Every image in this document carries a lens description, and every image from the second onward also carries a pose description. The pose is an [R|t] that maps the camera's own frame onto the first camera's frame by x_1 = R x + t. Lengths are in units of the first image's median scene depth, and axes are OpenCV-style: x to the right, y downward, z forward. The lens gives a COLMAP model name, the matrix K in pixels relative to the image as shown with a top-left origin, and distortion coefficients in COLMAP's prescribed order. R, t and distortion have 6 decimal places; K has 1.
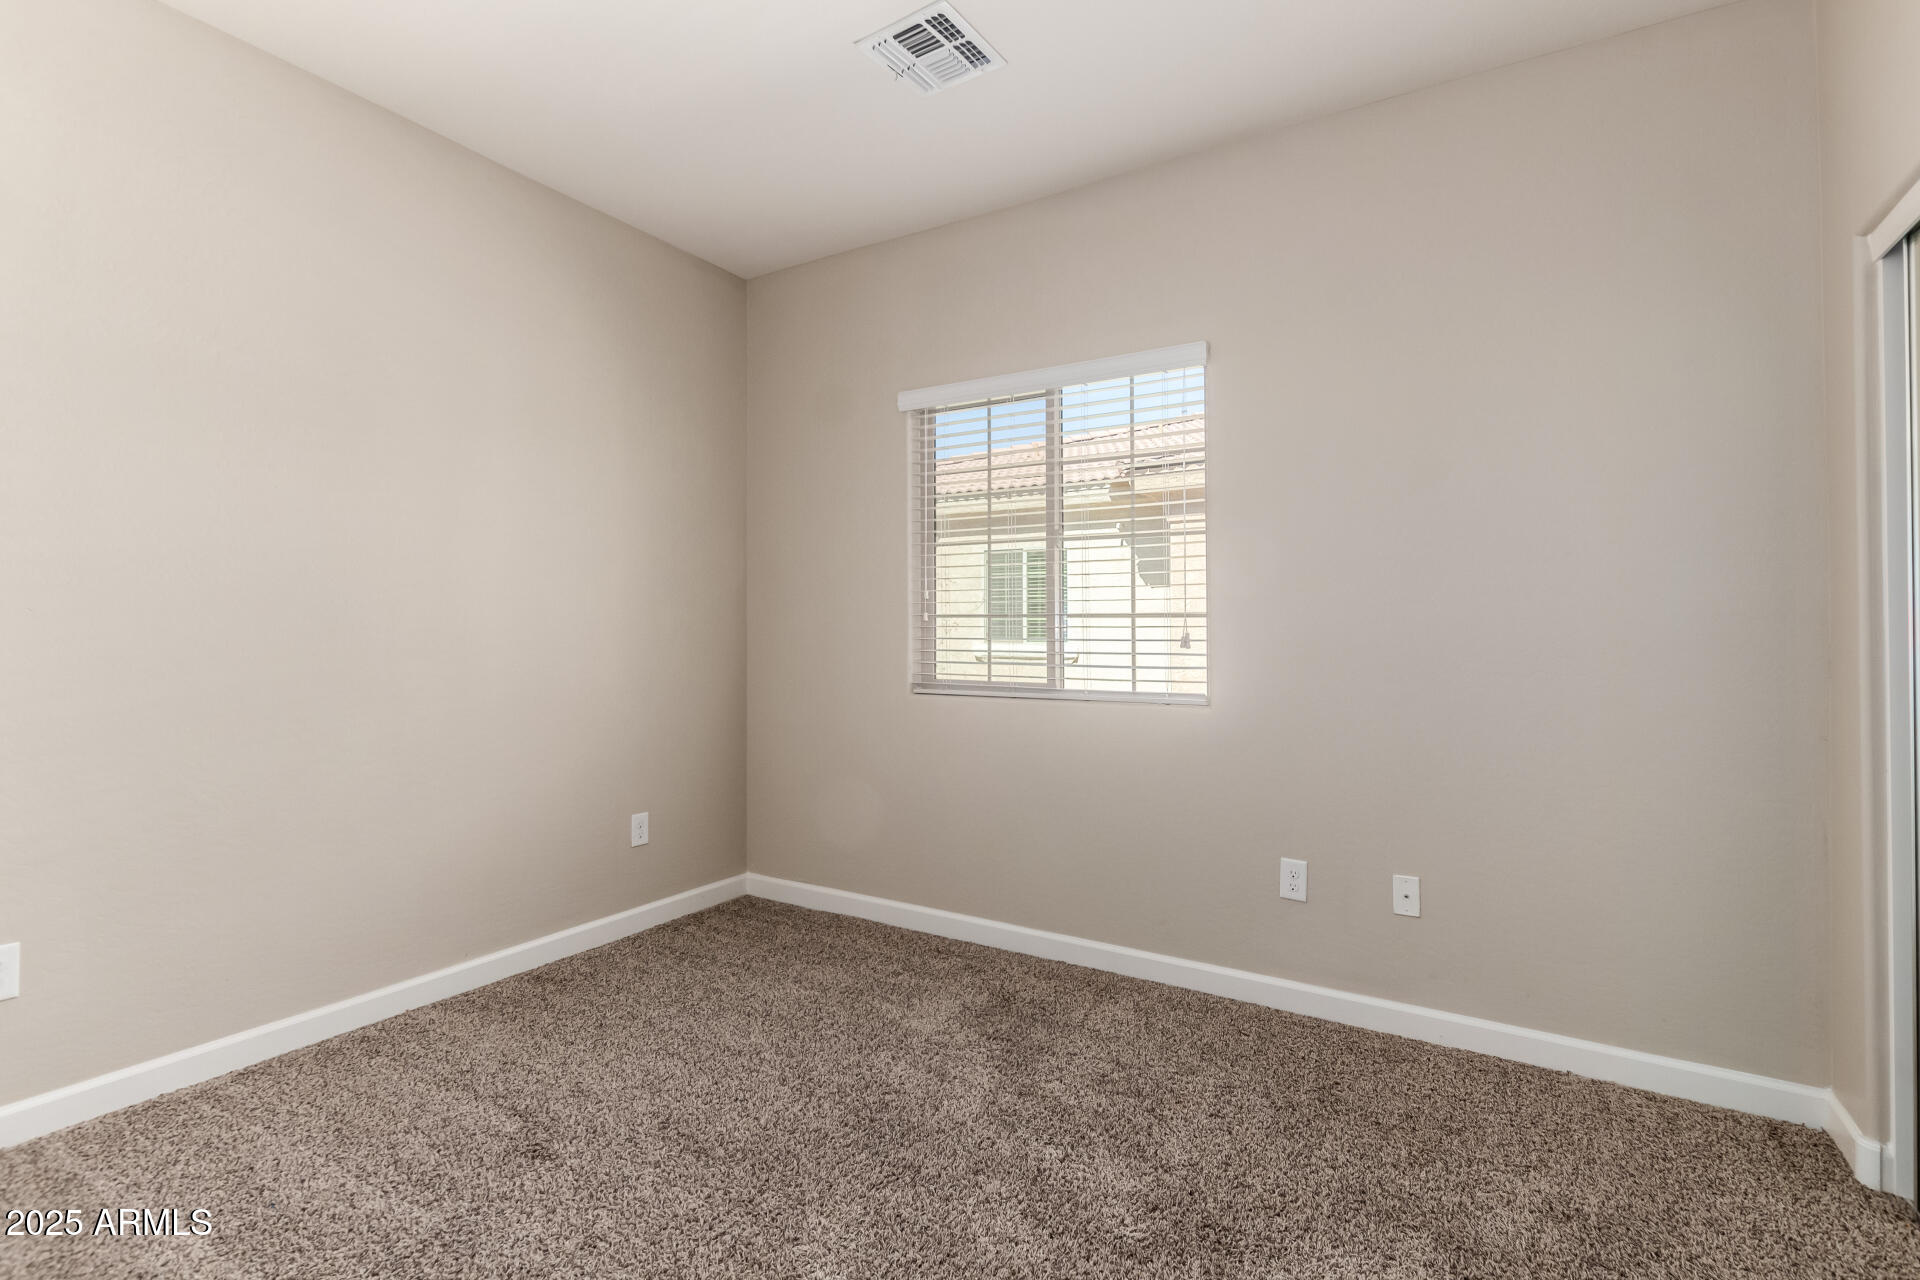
lens RADIAL K [[876.0, 0, 955.6], [0, 876.0, 636.9], [0, 0, 1]] dist [0.008370, -0.002964]
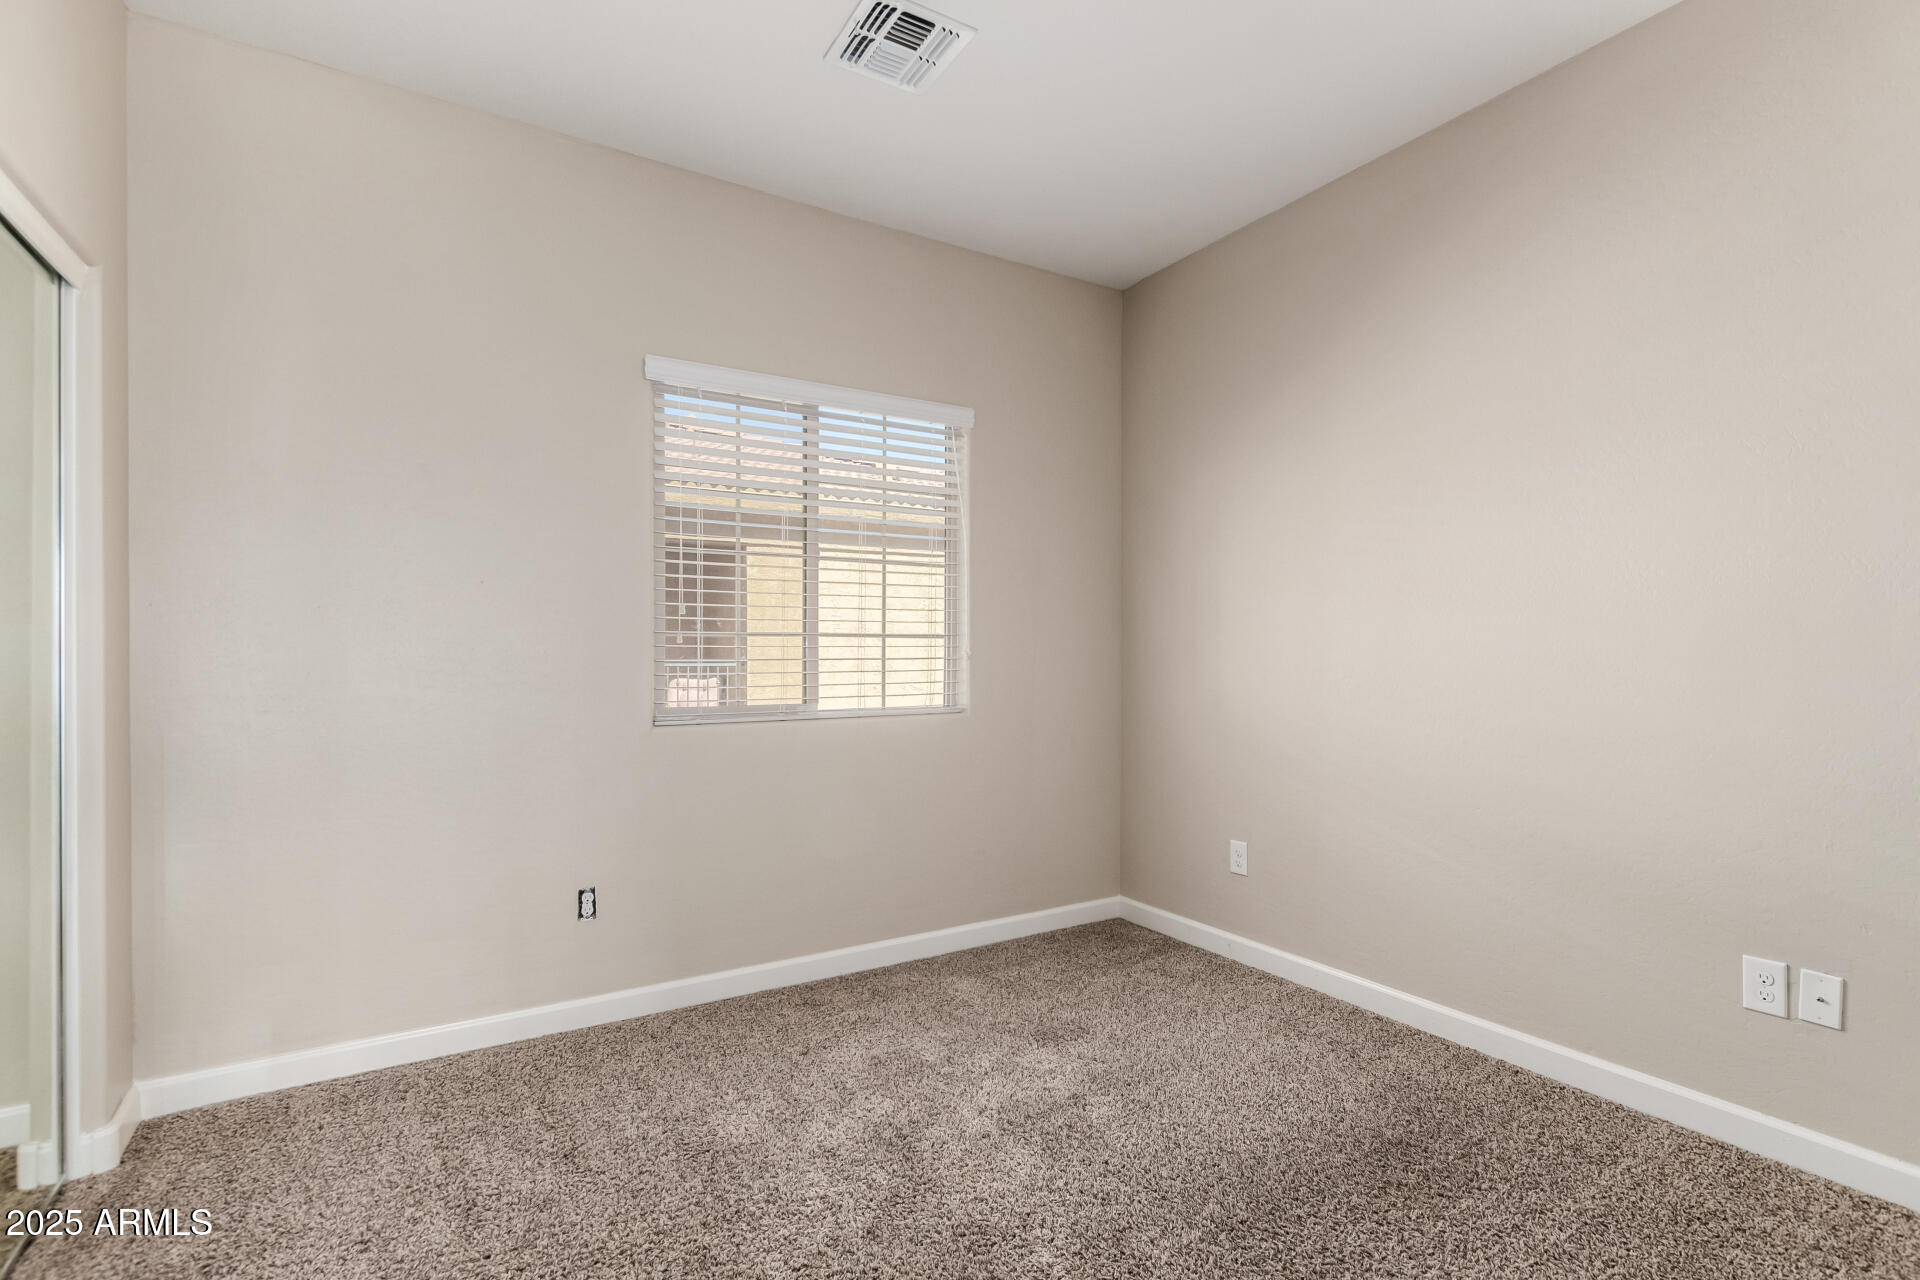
lens RADIAL K [[876.0, 0, 962.6], [0, 876.0, 646.3], [0, 0, 1]] dist [0.008370, -0.002964]
pose [[0.490746, 0.001138, 0.871302, -0.690449], [0.007811, 0.999953, -0.005705, -0.004909], [-0.871268, 0.009605, 0.490714, 0.384888]]
